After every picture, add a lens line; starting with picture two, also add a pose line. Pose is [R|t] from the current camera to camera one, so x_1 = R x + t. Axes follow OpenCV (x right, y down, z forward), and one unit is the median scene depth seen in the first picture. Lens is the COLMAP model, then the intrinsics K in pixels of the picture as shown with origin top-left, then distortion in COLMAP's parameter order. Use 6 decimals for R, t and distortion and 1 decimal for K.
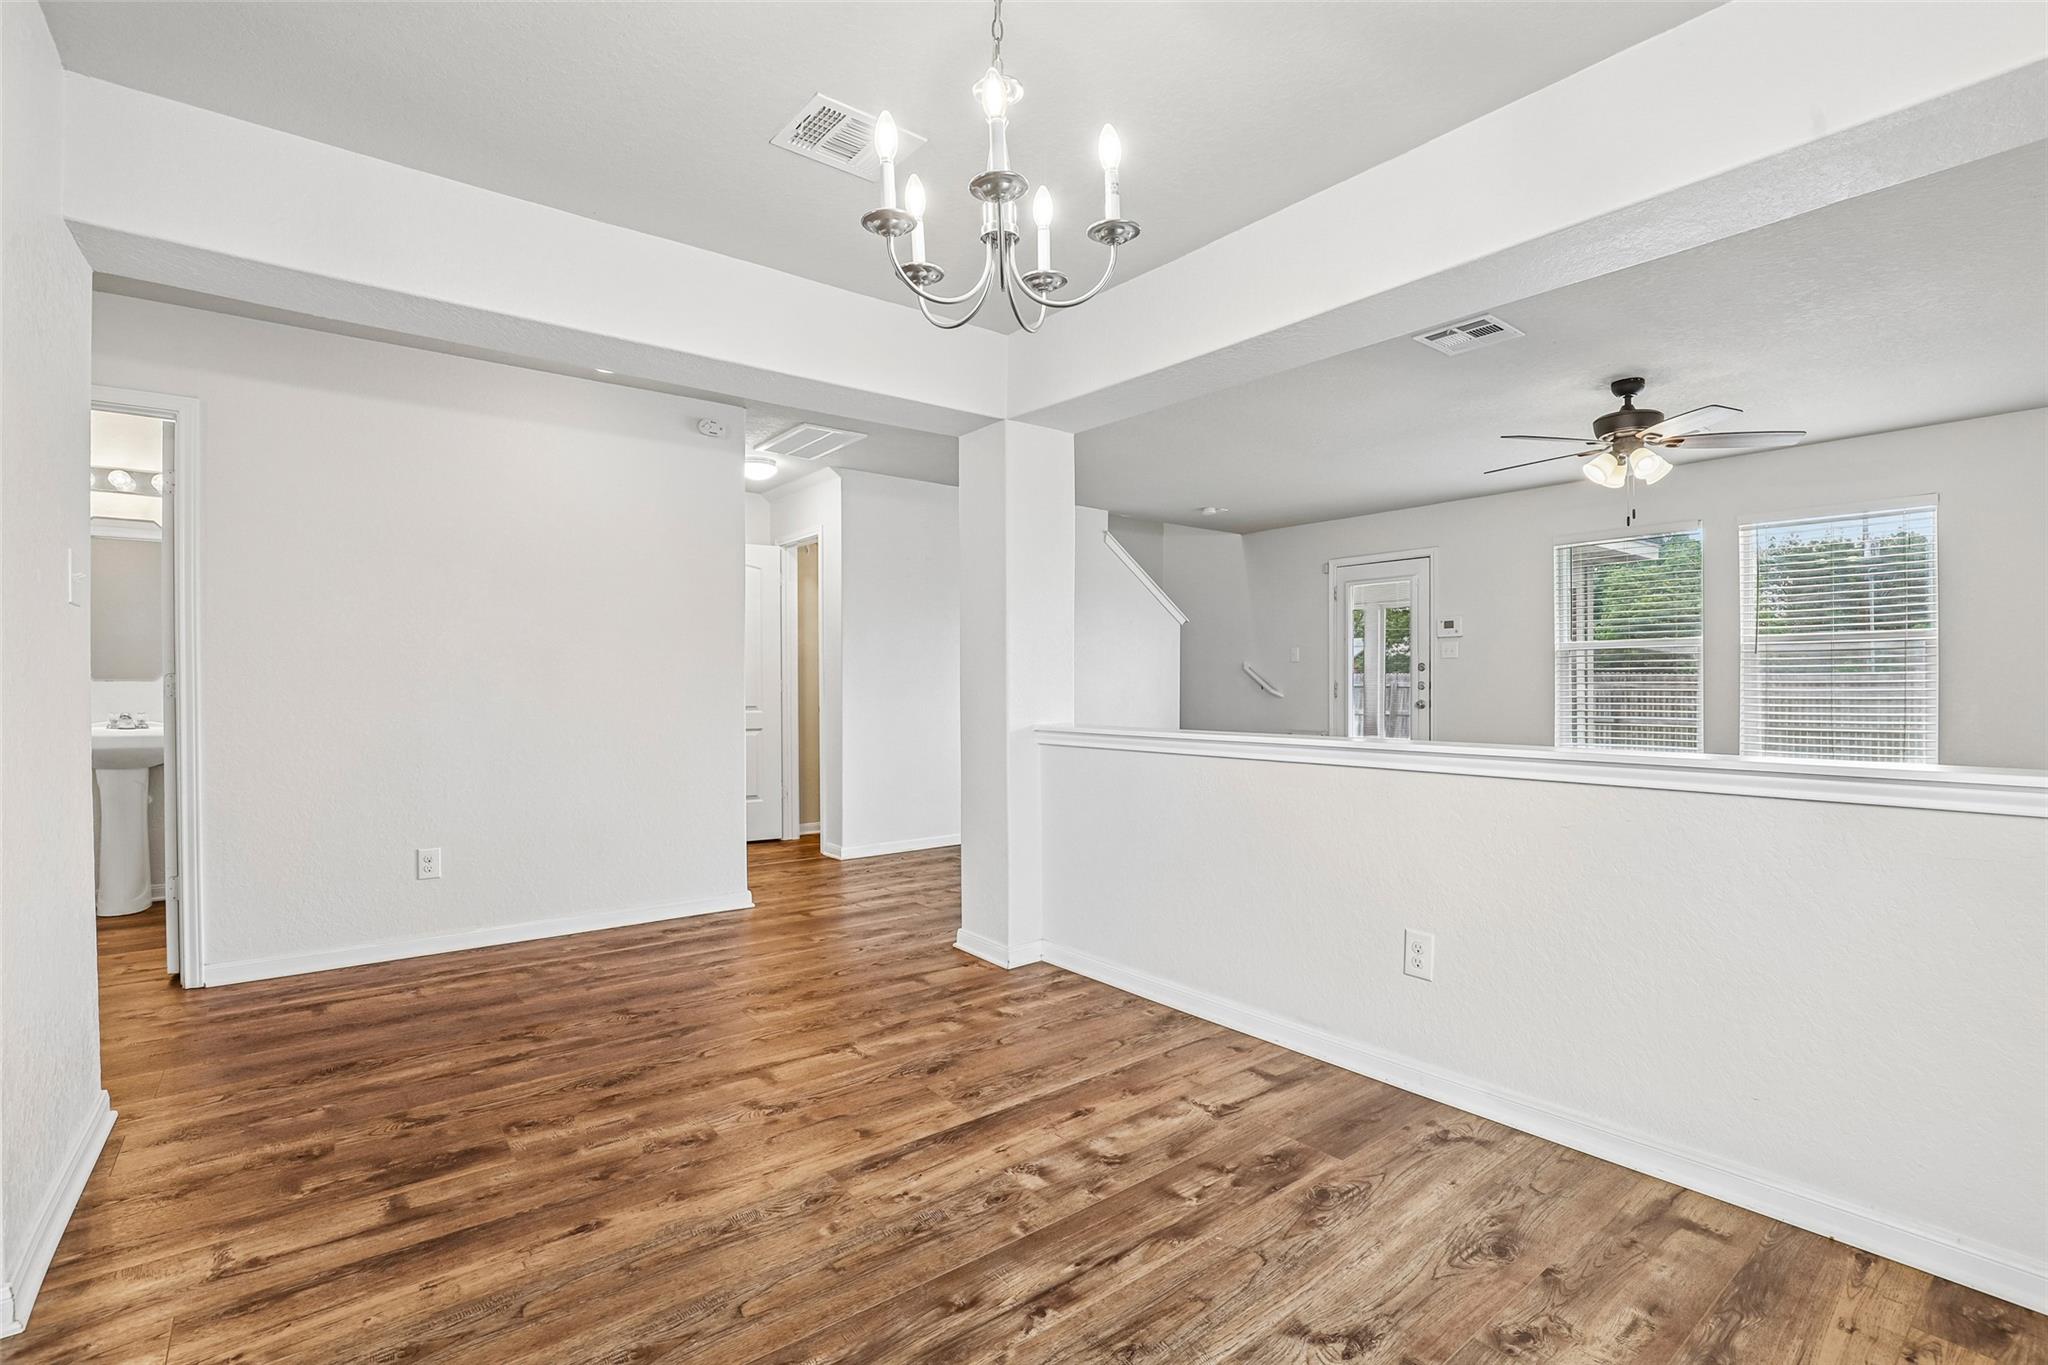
lens RADIAL K [[943.2, 0, 1029.5], [0, 943.2, 689.1], [0, 0, 1]] dist [-0.031791, 0.004736]
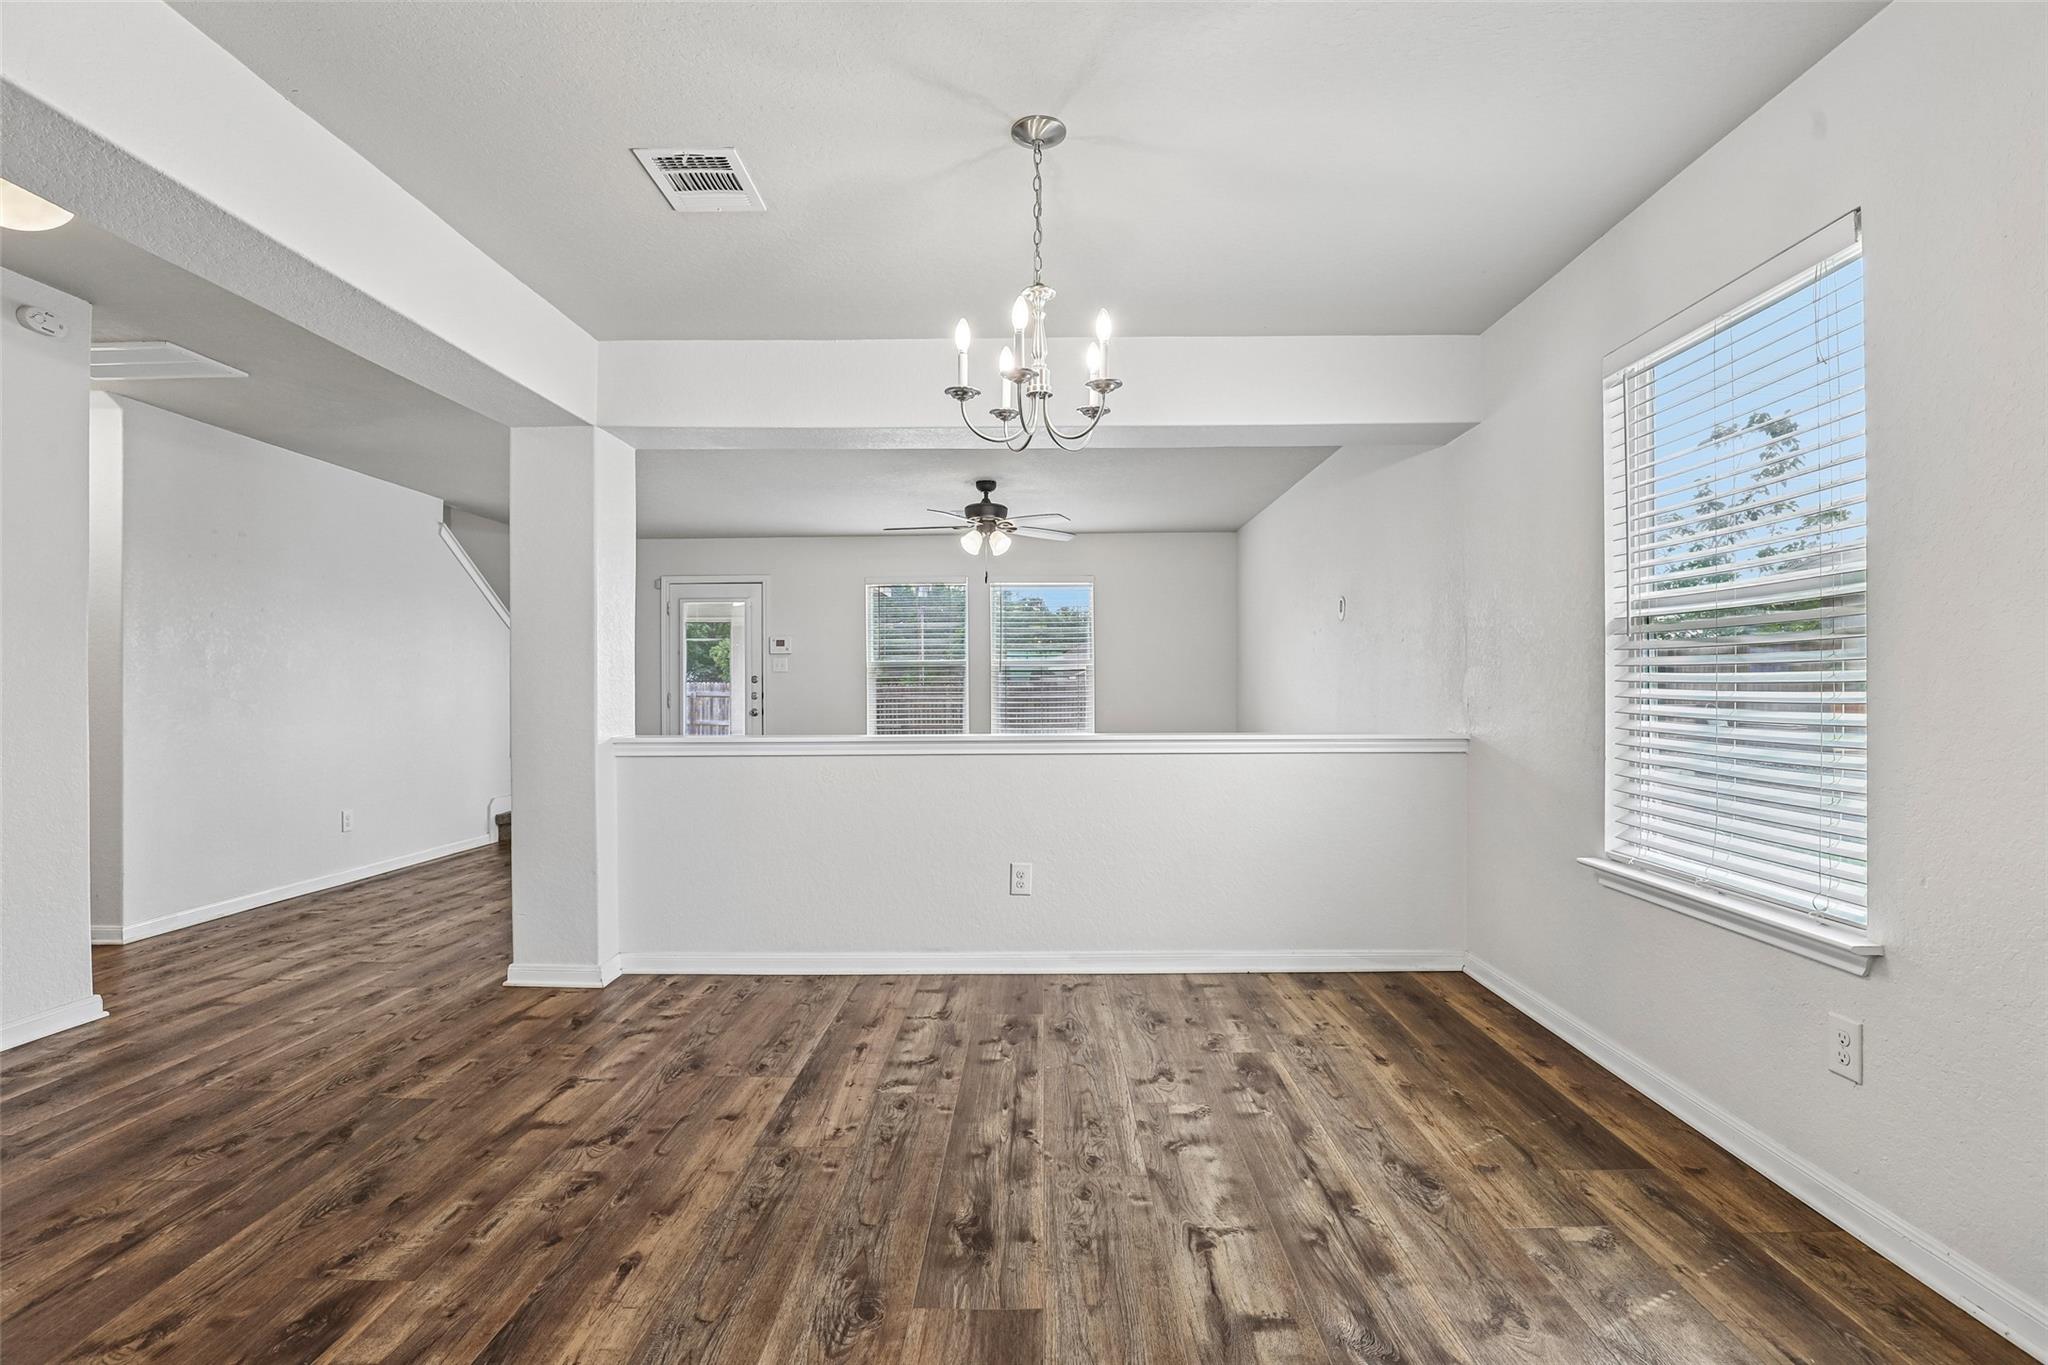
lens RADIAL K [[943.2, 0, 1043.2], [0, 943.2, 687.0], [0, 0, 1]] dist [-0.031791, 0.004736]
pose [[0.627024, 0.001660, 0.778998, -0.620977], [0.008138, 0.999929, -0.008681, -0.003636], [-0.778957, 0.011783, 0.626966, 0.037394]]
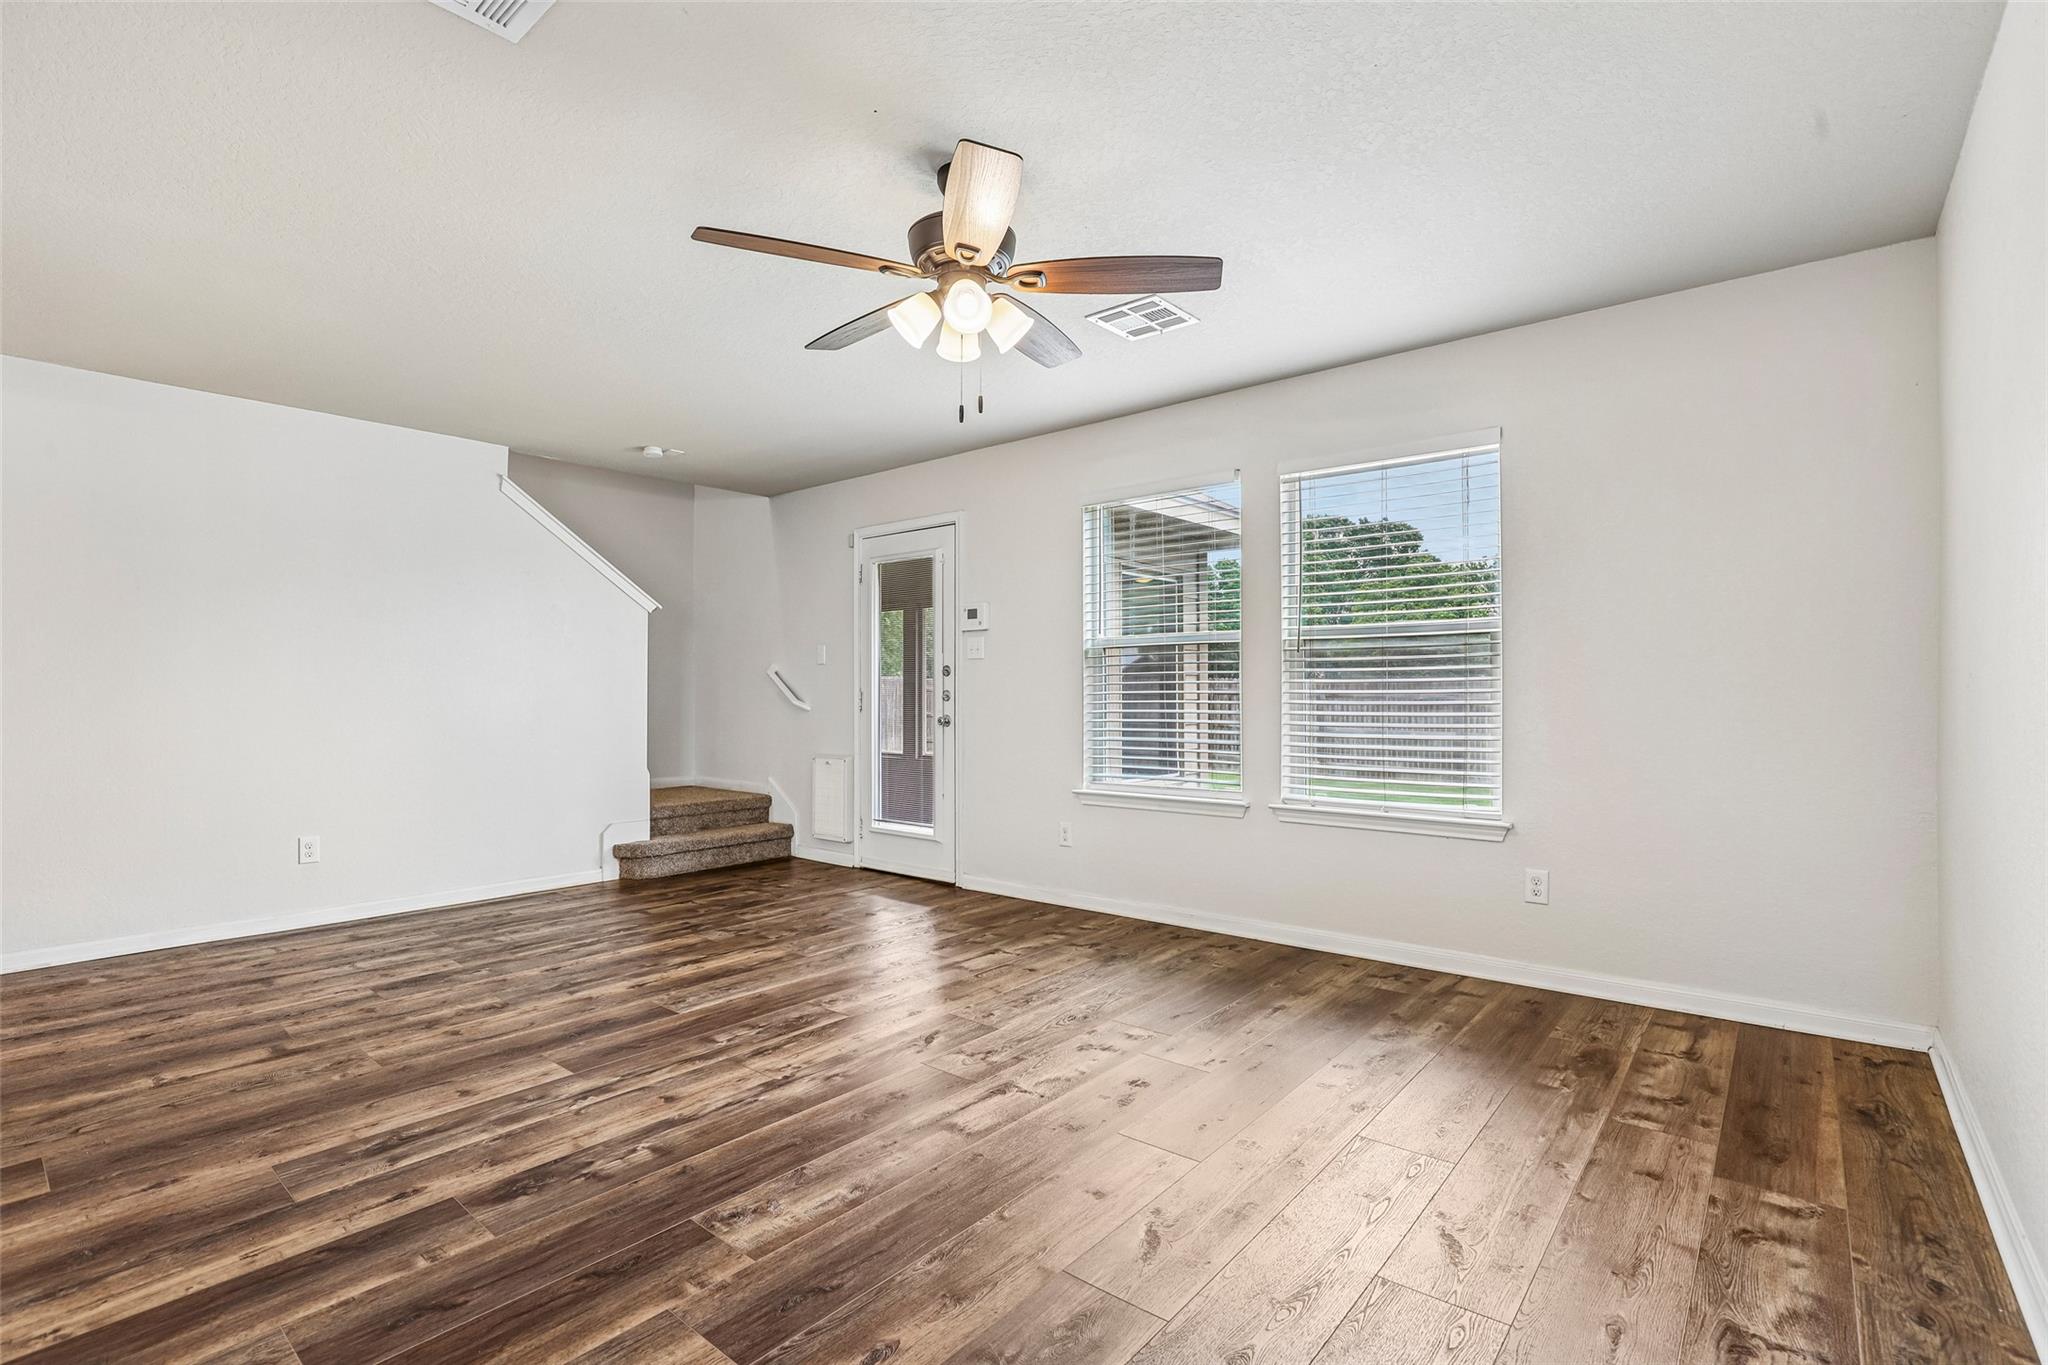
lens RADIAL K [[943.2, 0, 1035.3], [0, 943.2, 688.7], [0, 0, 1]] dist [-0.031791, 0.004736]
pose [[0.979549, -0.000011, 0.201205, 0.836905], [0.001655, 0.999967, -0.007999, -0.007503], [-0.201198, 0.008169, 0.979517, 0.615988]]
